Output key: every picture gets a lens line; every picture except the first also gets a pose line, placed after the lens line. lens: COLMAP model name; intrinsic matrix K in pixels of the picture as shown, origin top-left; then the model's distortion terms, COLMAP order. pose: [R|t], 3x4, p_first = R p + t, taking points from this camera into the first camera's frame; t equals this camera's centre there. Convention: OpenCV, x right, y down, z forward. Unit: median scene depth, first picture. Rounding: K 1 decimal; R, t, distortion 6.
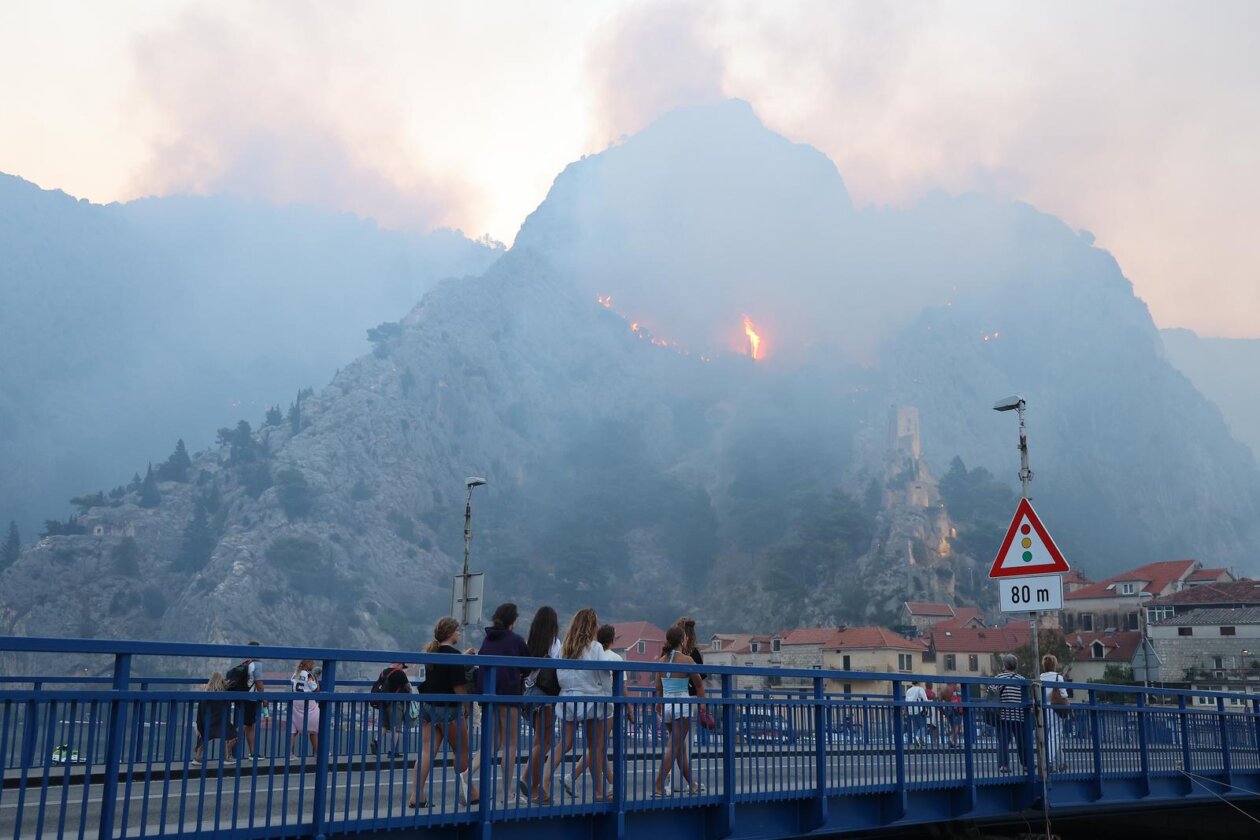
lens RADIAL K [[1378.4, 0, 630.0], [0, 1378.4, 420.0], [0, 0, 1]] dist [0.052239, 0.034625]
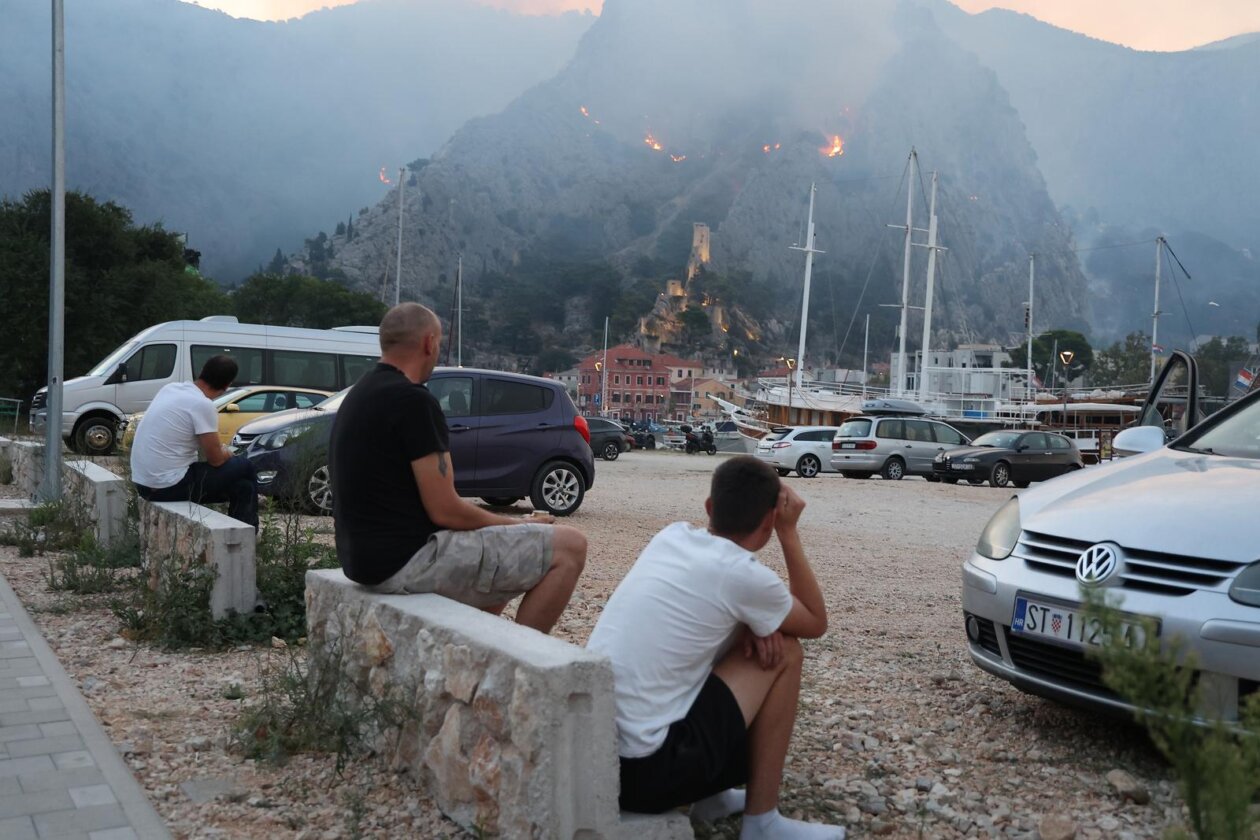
lens RADIAL K [[1435.7, 0, 630.0], [0, 1435.7, 420.0], [0, 0, 1]] dist [0.101552, 0.005018]
pose [[0.979243, 0.016213, -0.202041, 0.402048], [0.025653, 0.978866, 0.202886, -0.113402], [0.201061, -0.203857, 0.958132, -0.565561]]
